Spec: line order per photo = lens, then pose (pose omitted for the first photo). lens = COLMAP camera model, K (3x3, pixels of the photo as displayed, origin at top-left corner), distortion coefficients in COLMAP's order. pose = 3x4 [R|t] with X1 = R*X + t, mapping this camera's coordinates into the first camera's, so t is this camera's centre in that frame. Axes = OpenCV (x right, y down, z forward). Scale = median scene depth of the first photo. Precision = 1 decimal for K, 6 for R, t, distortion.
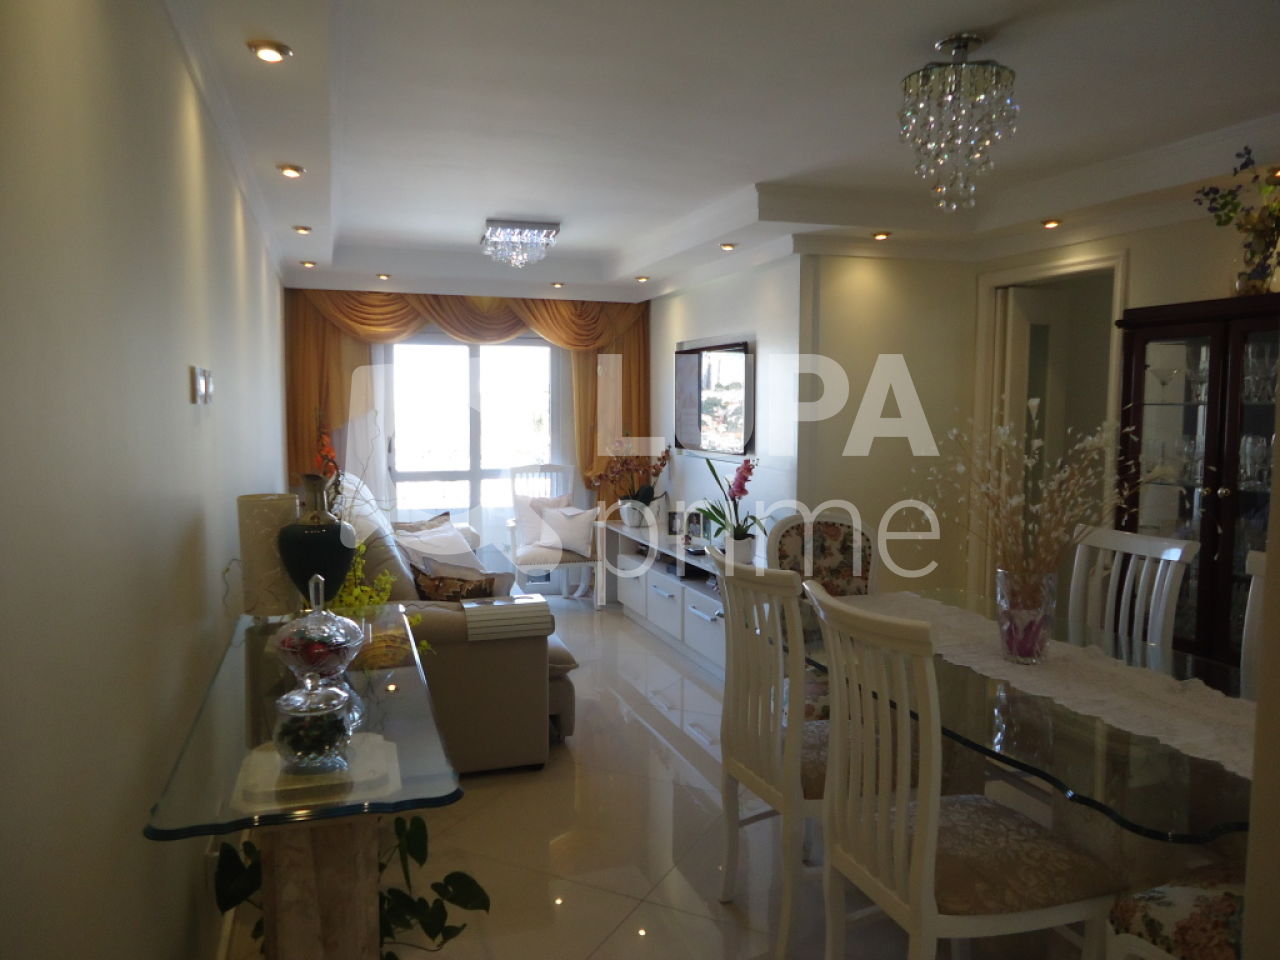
lens RADIAL K [[925.0, 0, 639.2], [0, 925.0, 478.1], [0, 0, 1]] dist [-0.010041, 0.004703]
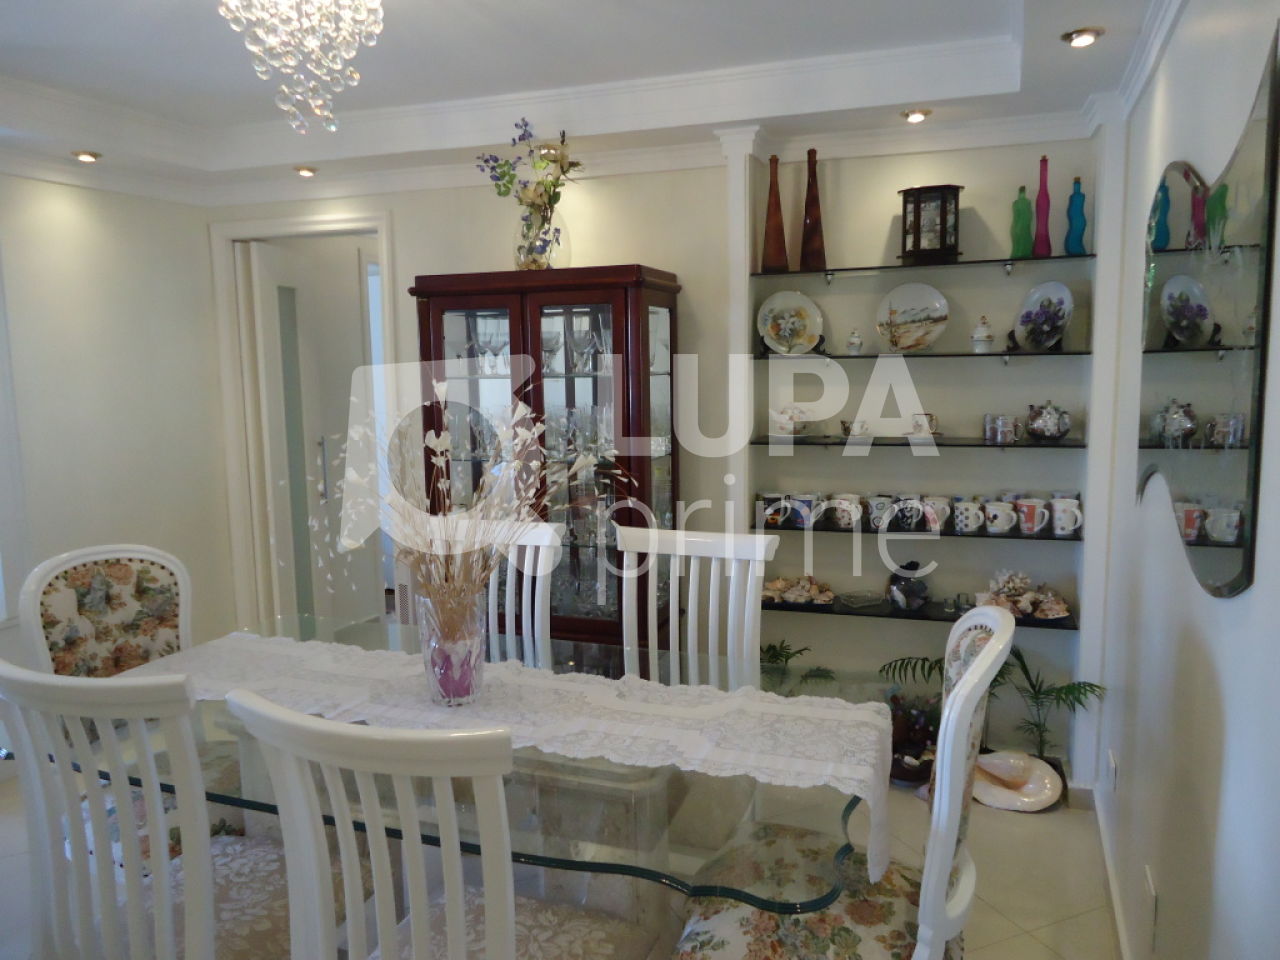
lens RADIAL K [[925.0, 0, 642.7], [0, 925.0, 487.5], [0, 0, 1]] dist [-0.010041, 0.004703]
pose [[0.642555, -0.112877, 0.757880, -0.059326], [0.075862, 0.993602, 0.083667, -0.034462], [-0.762475, 0.003733, 0.647007, 0.244408]]
